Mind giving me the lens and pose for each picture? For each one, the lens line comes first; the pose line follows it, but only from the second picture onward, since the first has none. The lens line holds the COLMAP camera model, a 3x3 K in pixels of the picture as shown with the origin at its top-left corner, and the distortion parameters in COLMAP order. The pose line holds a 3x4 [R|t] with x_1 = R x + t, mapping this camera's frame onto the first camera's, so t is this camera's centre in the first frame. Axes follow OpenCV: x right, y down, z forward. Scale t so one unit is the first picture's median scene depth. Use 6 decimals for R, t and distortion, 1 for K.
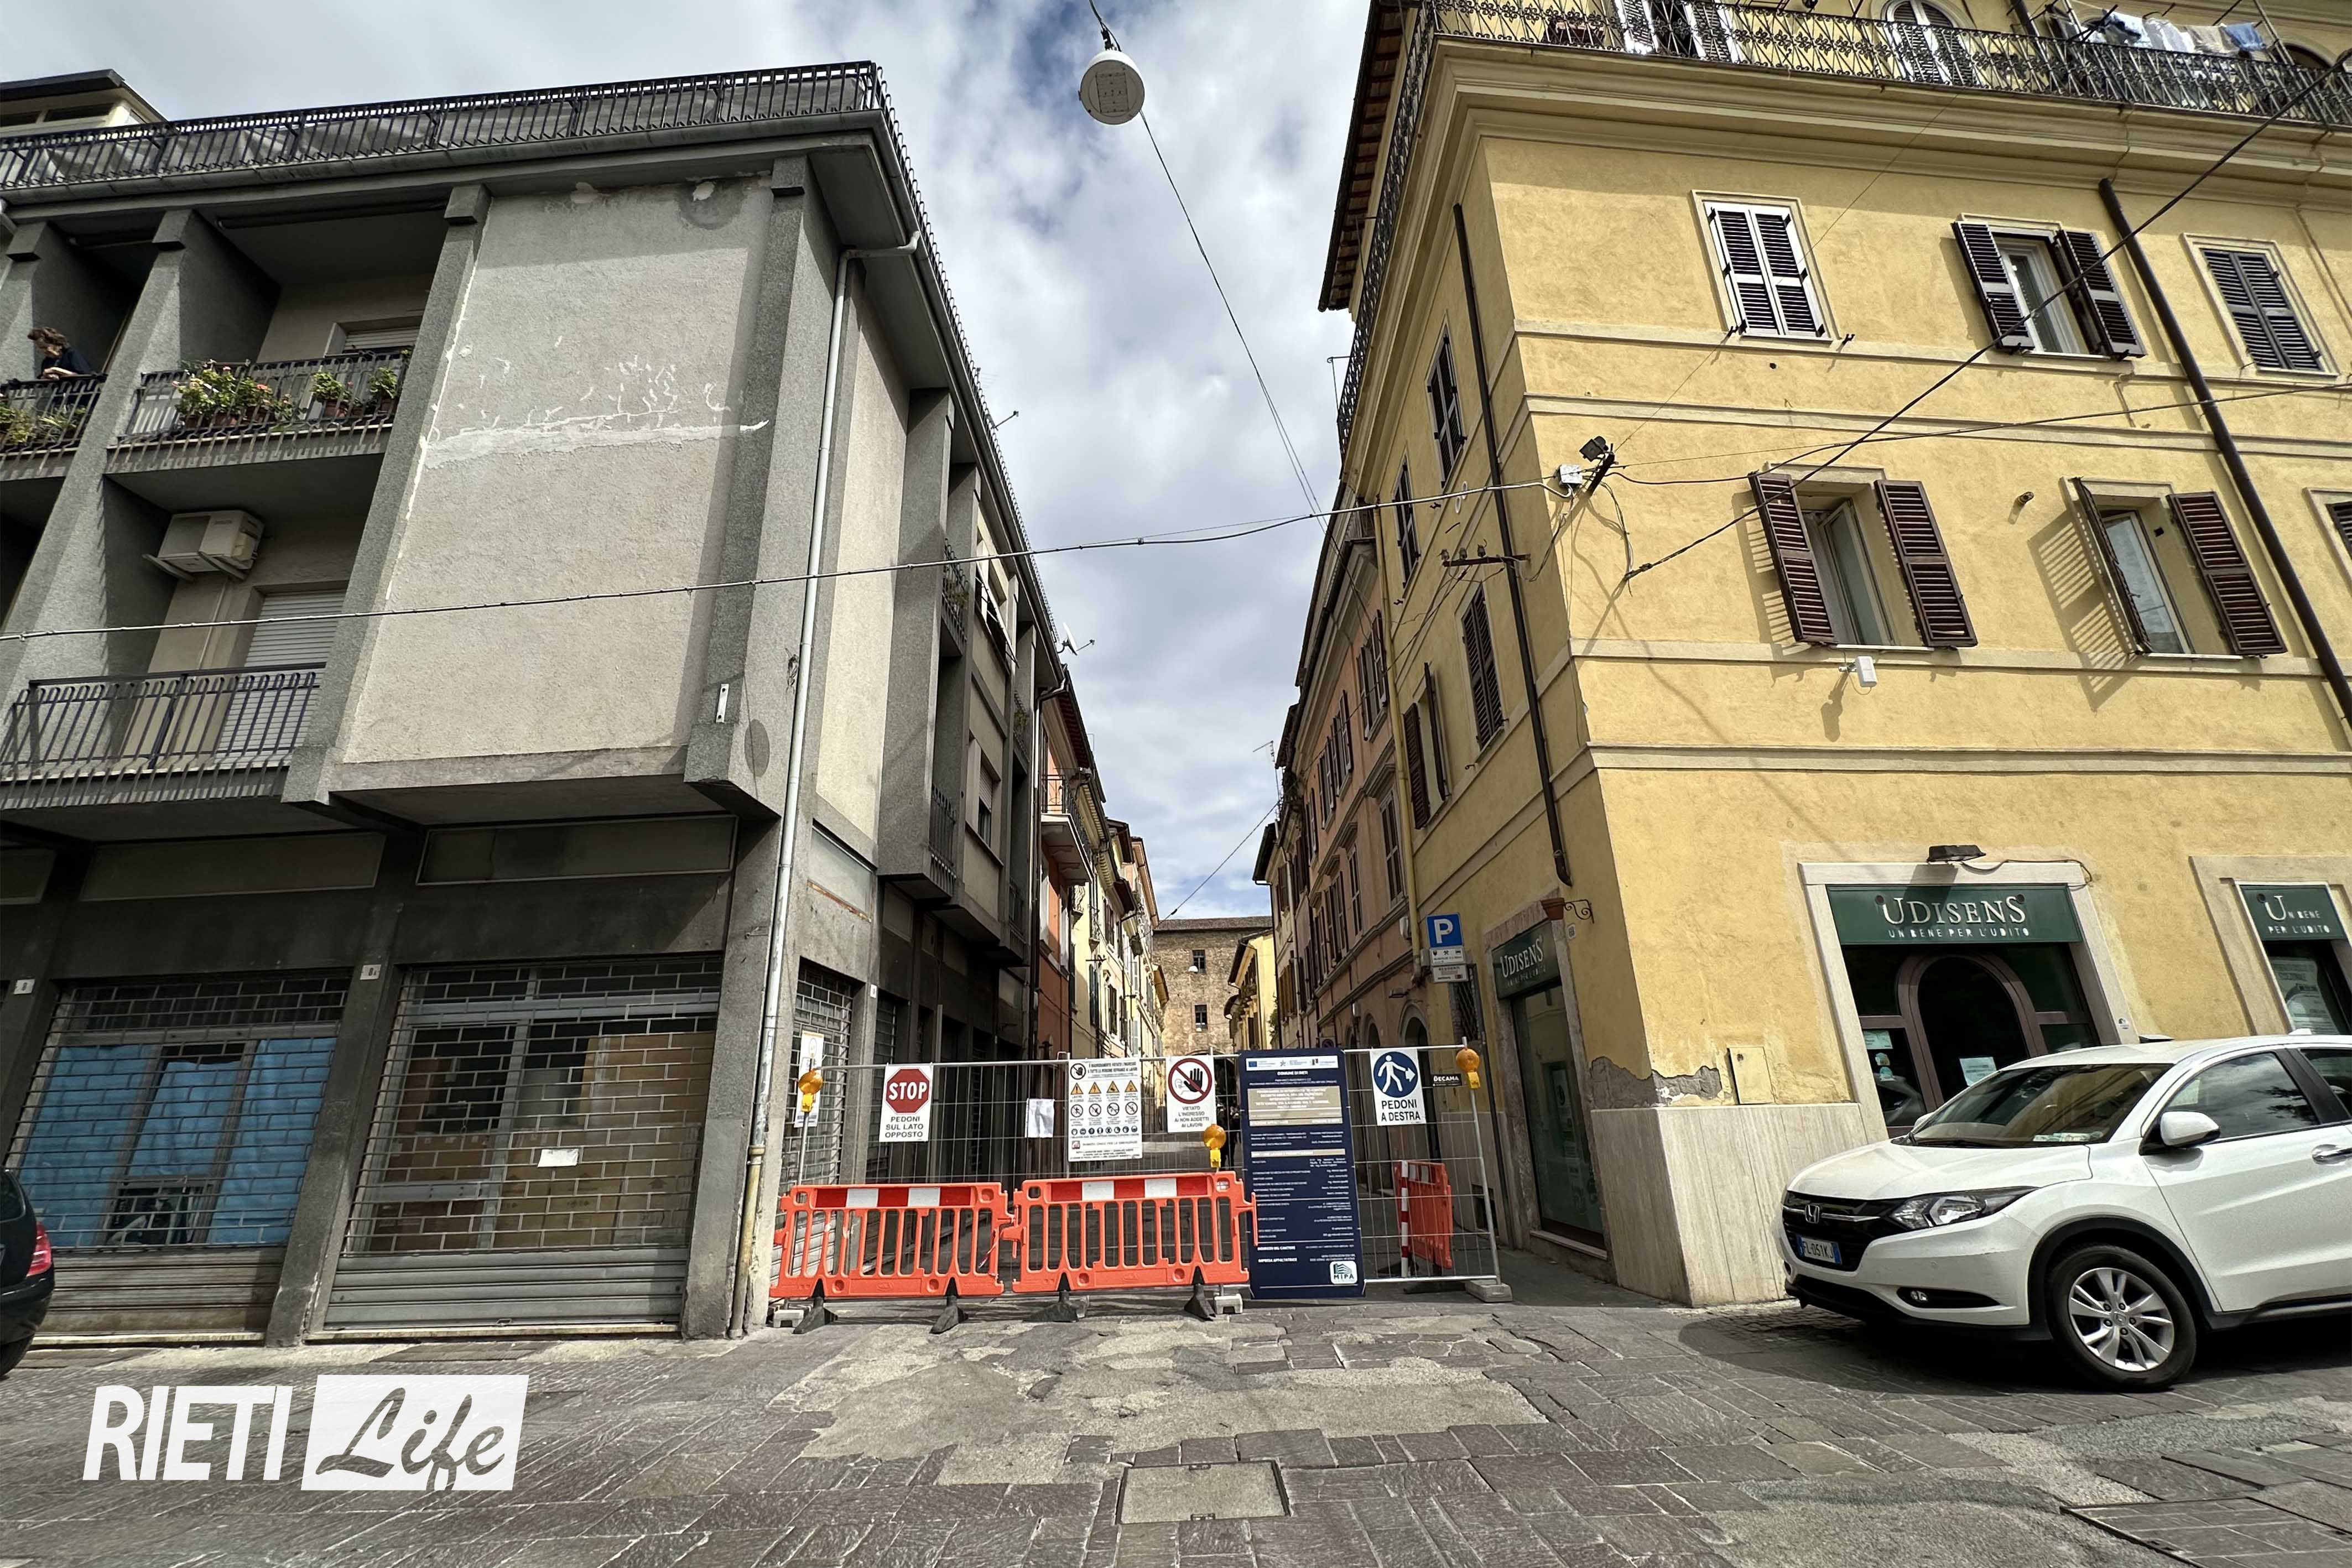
lens RADIAL K [[970.0, 0, 1176.0], [0, 970.0, 784.0], [0, 0, 1]] dist [0.008568, -0.015740]
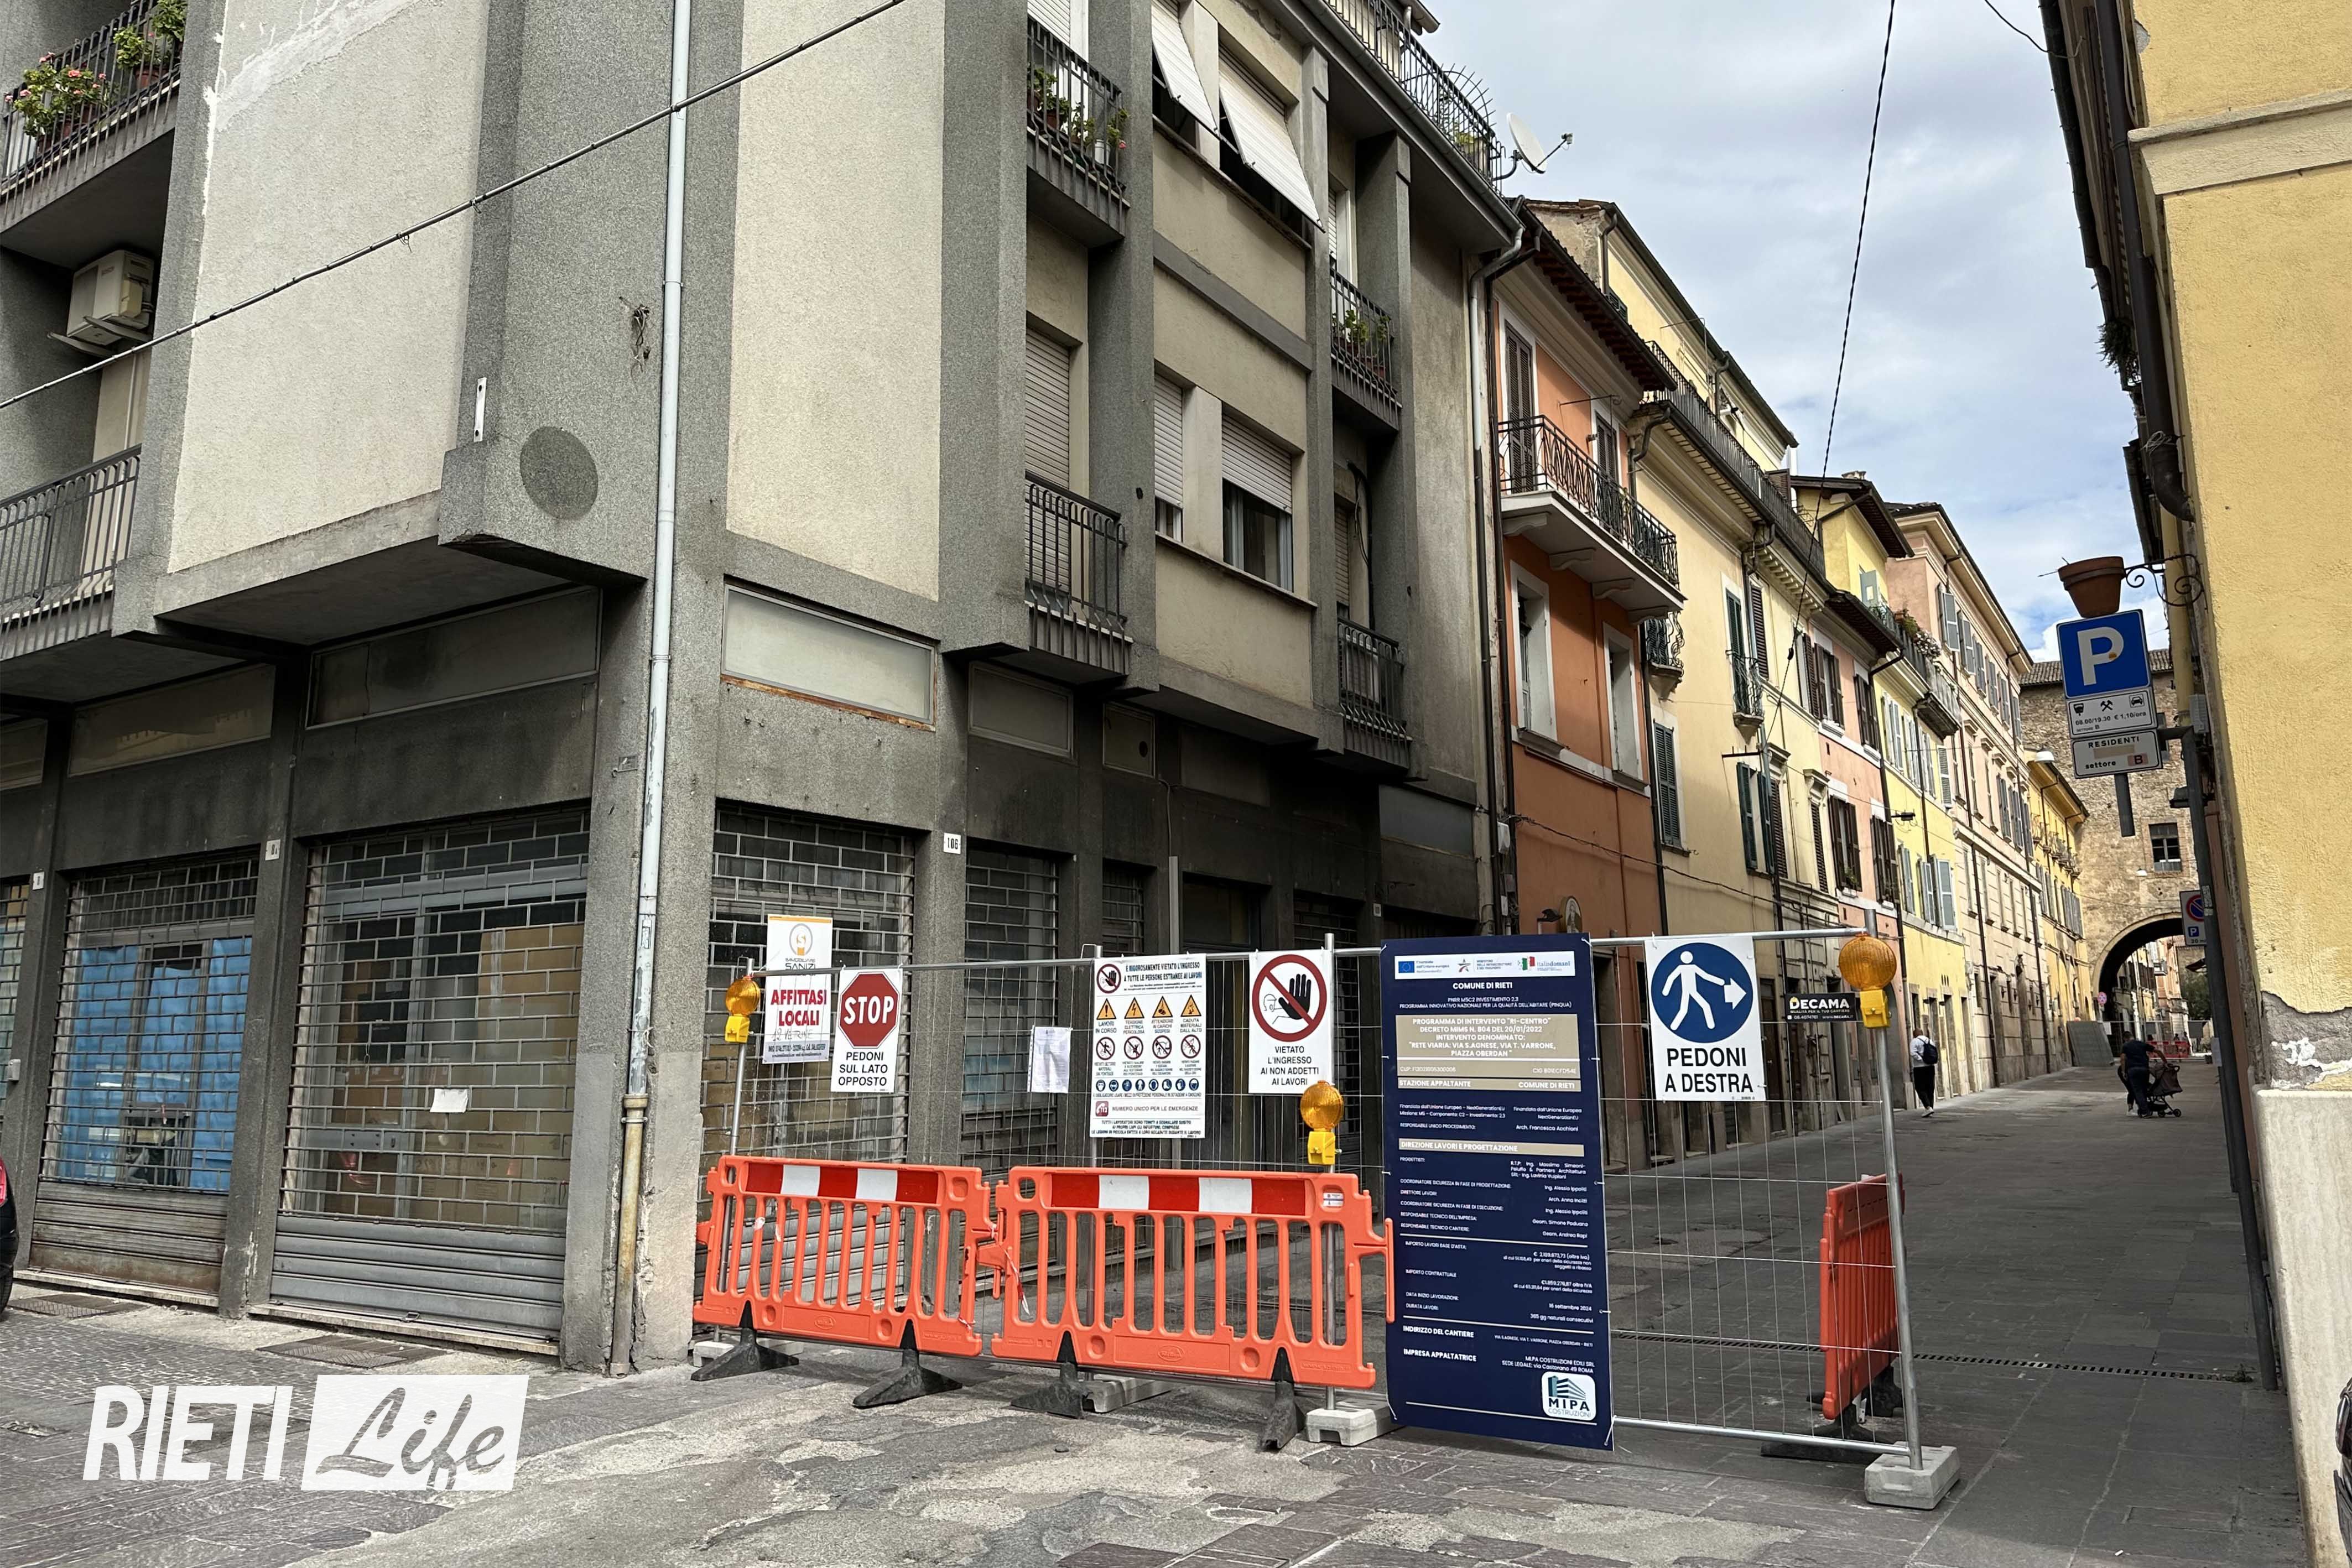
lens RADIAL K [[1680.9, 0, 1171.1], [0, 1680.9, 723.2], [0, 0, 1]] dist [0.193096, -0.397275]
pose [[0.861099, -0.071047, -0.503450, 0.431002], [0.147776, 0.982415, 0.114118, 0.050933], [0.486489, -0.172664, 0.856455, 0.227625]]
